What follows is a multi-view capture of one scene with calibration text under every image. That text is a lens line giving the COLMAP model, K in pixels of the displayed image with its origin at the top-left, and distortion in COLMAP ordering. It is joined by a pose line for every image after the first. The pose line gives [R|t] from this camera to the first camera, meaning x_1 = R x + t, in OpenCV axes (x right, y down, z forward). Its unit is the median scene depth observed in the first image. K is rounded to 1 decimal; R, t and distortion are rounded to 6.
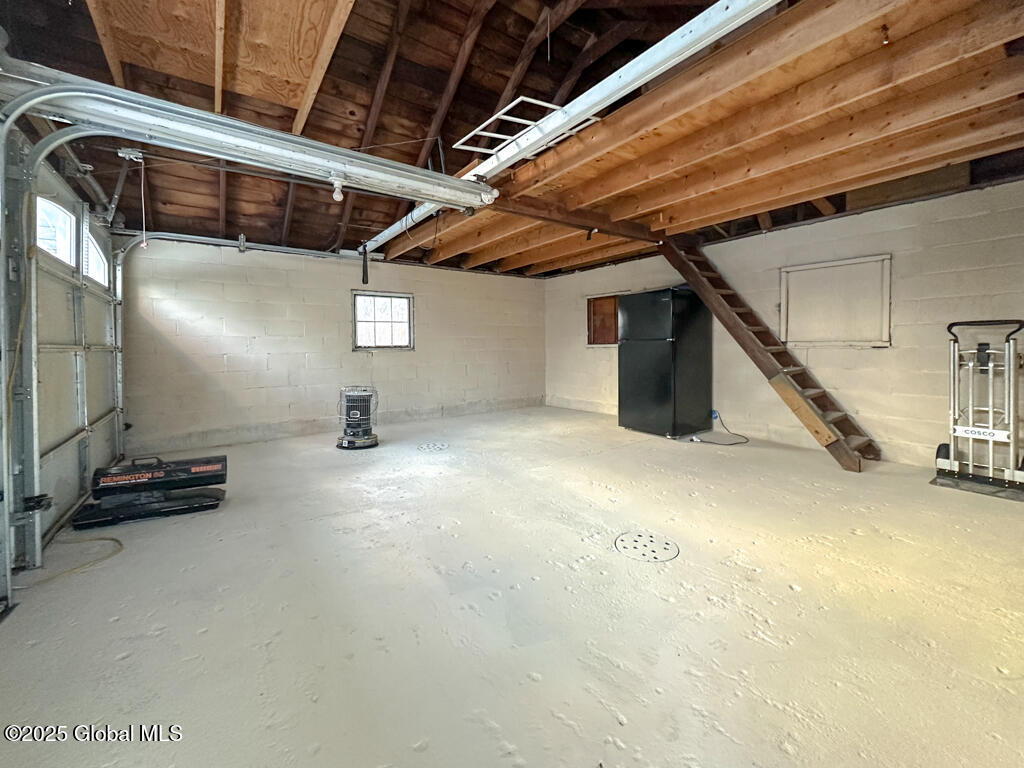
lens RADIAL K [[431.0, 0, 500.6], [0, 431.0, 358.4], [0, 0, 1]] dist [-0.004201, 0.000479]
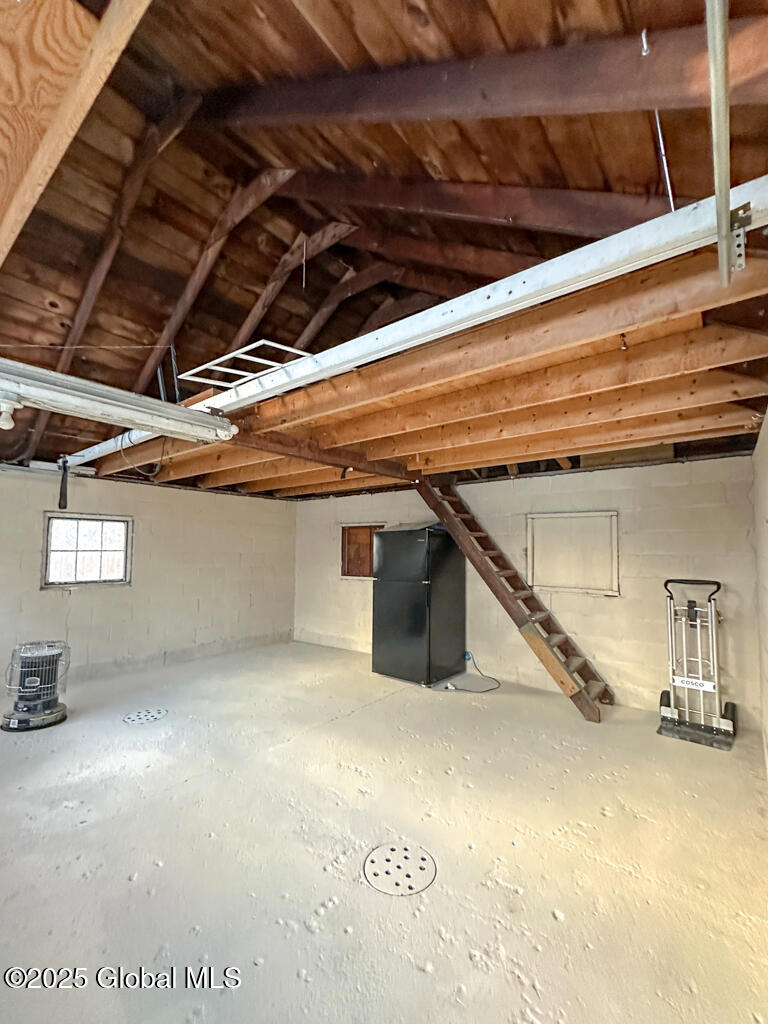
lens RADIAL K [[431.0, 0, 378.8], [0, 431.0, 496.7], [0, 0, 1]] dist [-0.004201, 0.000479]
pose [[0.962562, 0.038587, 0.268302, 0.036387], [-0.013573, 0.995435, -0.094470, -0.160333], [-0.270722, 0.087291, 0.958692, 0.113985]]
